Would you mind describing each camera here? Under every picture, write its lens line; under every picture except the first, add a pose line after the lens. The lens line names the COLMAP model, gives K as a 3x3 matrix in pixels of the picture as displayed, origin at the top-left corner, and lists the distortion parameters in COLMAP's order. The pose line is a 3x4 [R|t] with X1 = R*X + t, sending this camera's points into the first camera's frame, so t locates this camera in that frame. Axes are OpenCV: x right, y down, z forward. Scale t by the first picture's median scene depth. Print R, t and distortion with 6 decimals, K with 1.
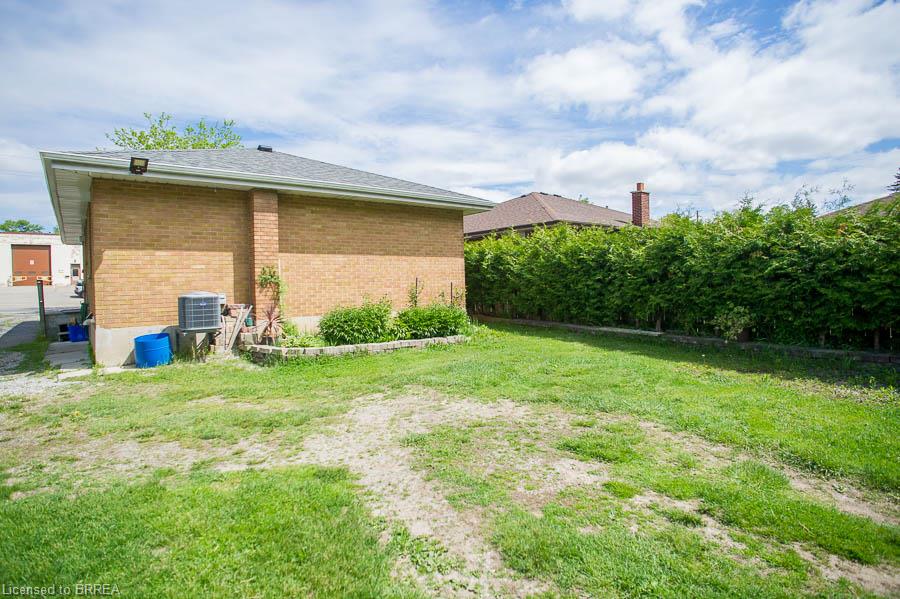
lens RADIAL K [[465.0, 0, 444.0], [0, 465.0, 298.2], [0, 0, 1]] dist [-0.039837, 0.001129]
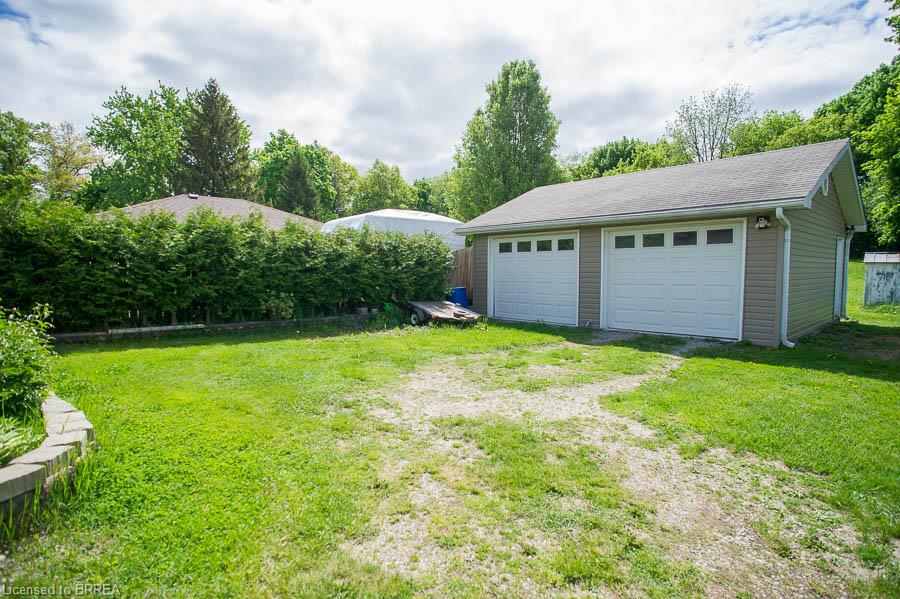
lens RADIAL K [[465.0, 0, 445.3], [0, 465.0, 297.7], [0, 0, 1]] dist [-0.039837, 0.001129]
pose [[-0.169885, -0.035619, 0.984820, -1.266044], [0.037230, 0.998401, 0.042532, -0.009189], [-0.984760, 0.043890, -0.168288, 1.422322]]
